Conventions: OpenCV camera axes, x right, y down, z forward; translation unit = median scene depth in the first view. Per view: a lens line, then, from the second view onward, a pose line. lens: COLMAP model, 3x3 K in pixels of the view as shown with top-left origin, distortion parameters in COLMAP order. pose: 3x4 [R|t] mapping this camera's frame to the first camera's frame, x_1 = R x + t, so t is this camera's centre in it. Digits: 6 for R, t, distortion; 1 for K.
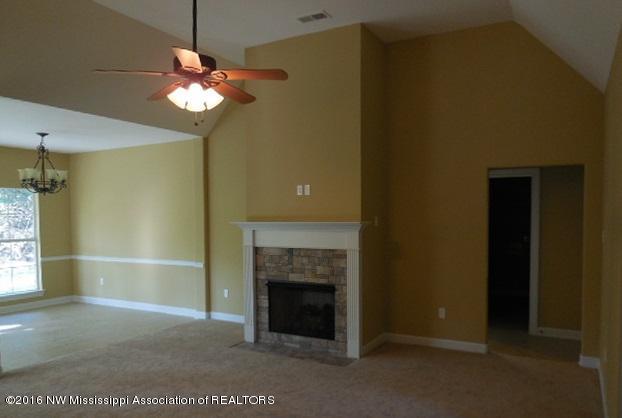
lens RADIAL K [[486.7, 0, 310.1], [0, 486.7, 241.3], [0, 0, 1]] dist [-0.011410, -0.001626]
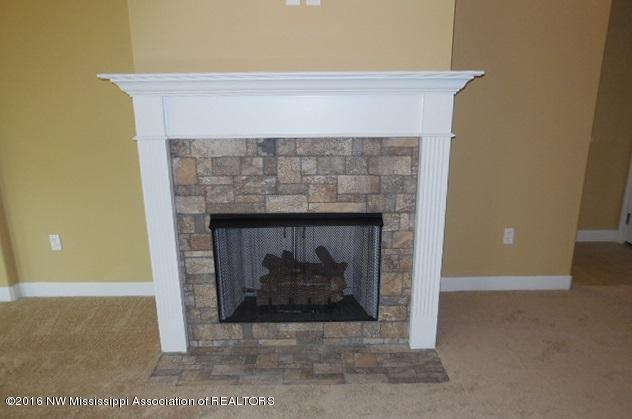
lens RADIAL K [[474.3, 0, 316.2], [0, 474.3, 235.5], [0, 0, 1]] dist [-0.004835, -0.001462]
pose [[0.862720, -0.143308, 0.484950, -0.220316], [0.030315, 0.971935, 0.233287, 0.000864], [-0.504772, -0.186560, 0.842853, 0.608129]]
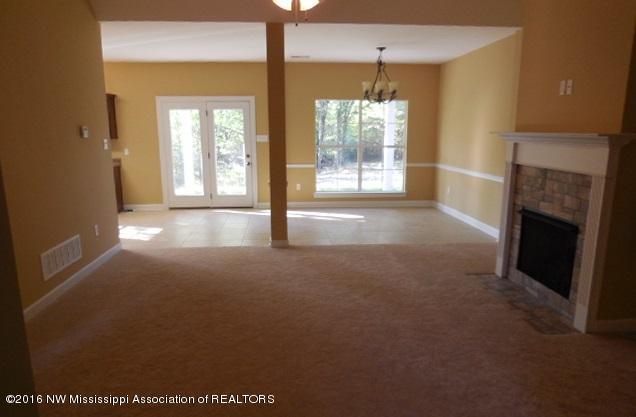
lens RADIAL K [[478.2, 0, 318.6], [0, 478.2, 237.2], [0, 0, 1]] dist [-0.002073, -0.000596]
pose [[0.560611, 0.193874, -0.805064, 0.380532], [-0.056113, 0.978866, 0.196654, -0.007394], [0.826176, -0.065072, 0.559642, 0.285540]]
